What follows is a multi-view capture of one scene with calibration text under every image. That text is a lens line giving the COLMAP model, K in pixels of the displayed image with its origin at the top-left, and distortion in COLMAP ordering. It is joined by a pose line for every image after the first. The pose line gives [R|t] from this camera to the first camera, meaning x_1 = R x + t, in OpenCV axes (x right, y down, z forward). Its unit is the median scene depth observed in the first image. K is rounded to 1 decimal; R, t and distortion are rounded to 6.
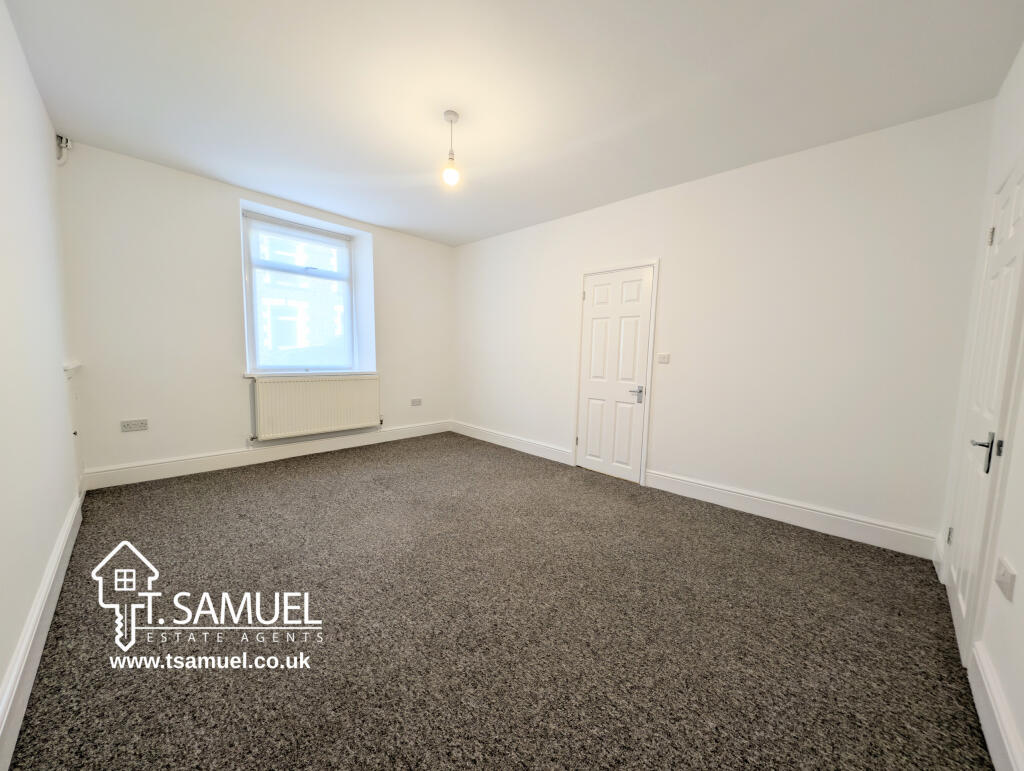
lens RADIAL K [[363.0, 0, 511.9], [0, 363.0, 385.9], [0, 0, 1]] dist [0.007112, -0.000402]
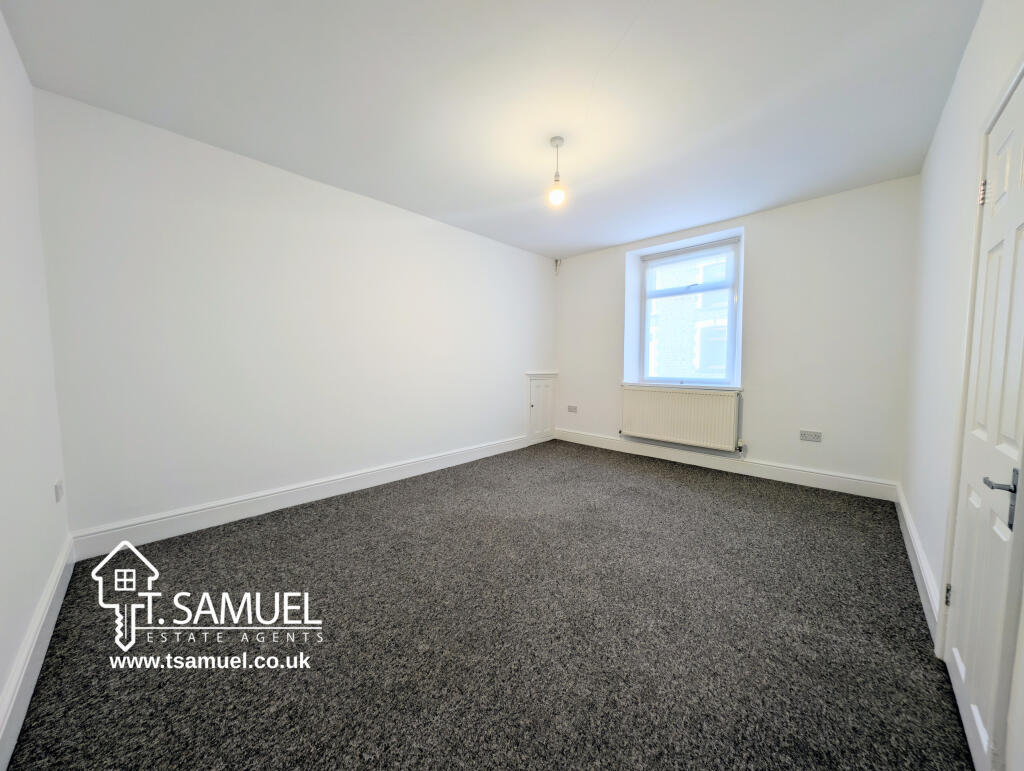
lens RADIAL K [[363.0, 0, 508.9], [0, 363.0, 386.3], [0, 0, 1]] dist [0.007112, -0.000402]
pose [[0.001302, 0.043311, -0.999061, 0.635480], [-0.092803, 0.994755, 0.043004, -0.040186], [0.995684, 0.092659, 0.005315, 0.628789]]
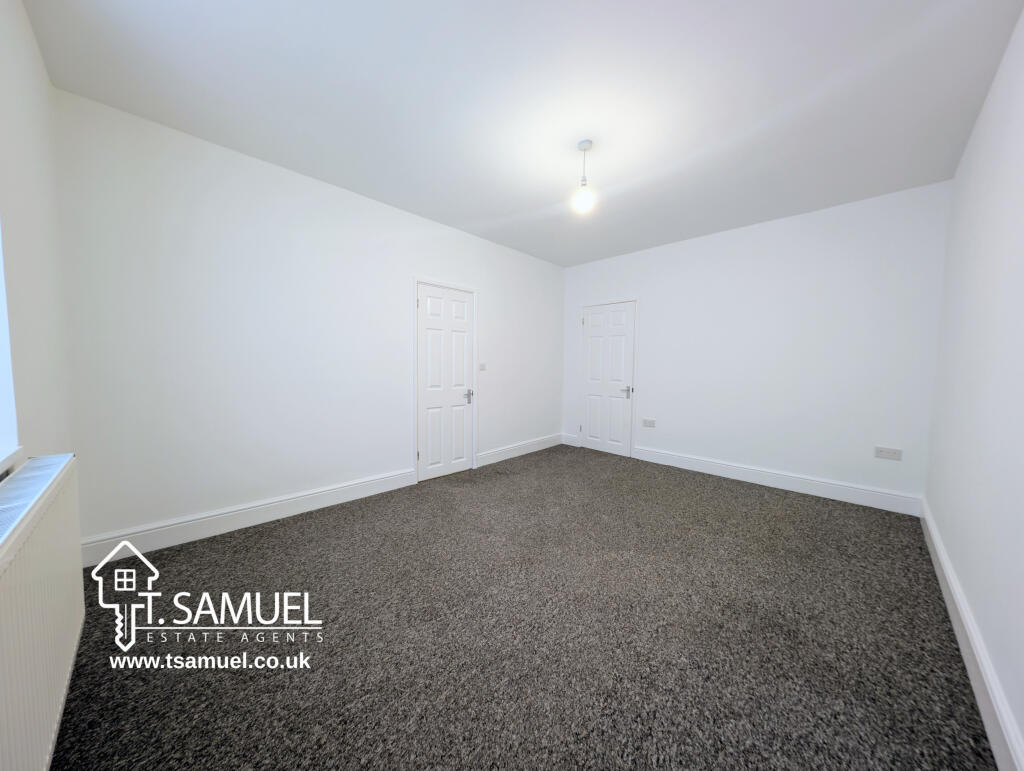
lens RADIAL K [[363.0, 0, 511.6], [0, 363.0, 383.5], [0, 0, 1]] dist [0.007112, -0.000402]
pose [[0.012029, -0.084818, 0.996324, -0.870813], [0.082001, 0.993123, 0.083556, -0.111125], [-0.996560, 0.080695, 0.018902, 0.849663]]
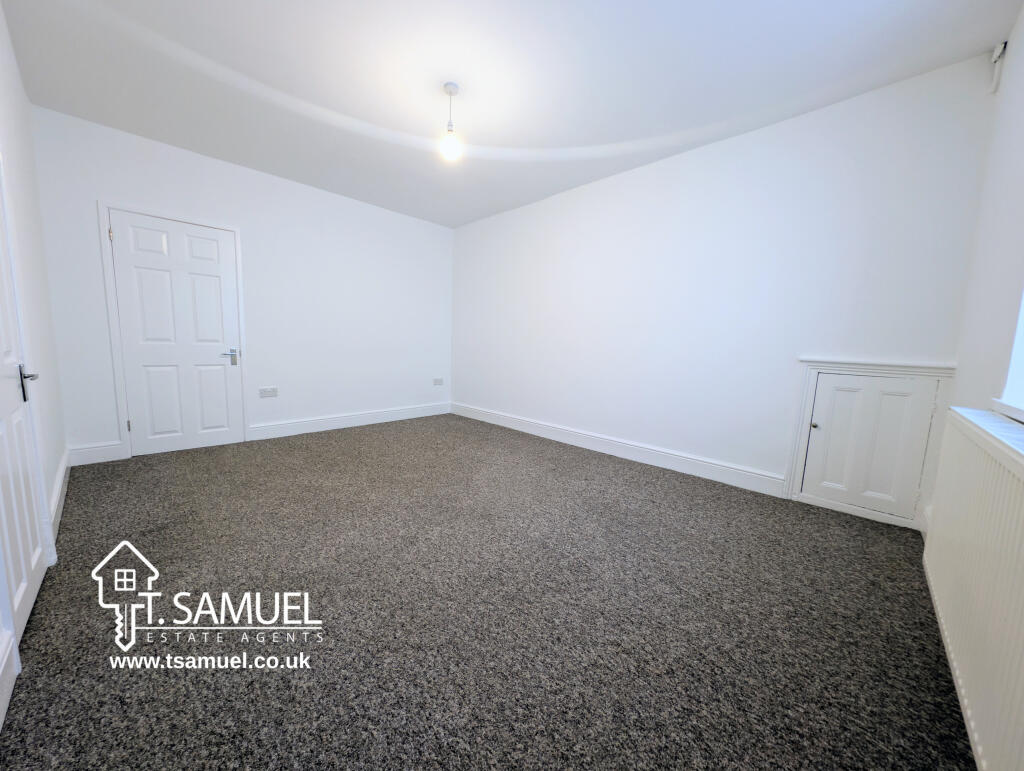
lens RADIAL K [[363.0, 0, 508.2], [0, 363.0, 386.3], [0, 0, 1]] dist [0.007112, -0.000402]
pose [[-0.998333, -0.057667, -0.002420, -0.250059], [-0.056893, 0.976145, 0.209534, -0.104173], [-0.009721, 0.209322, -0.977798, 1.468895]]
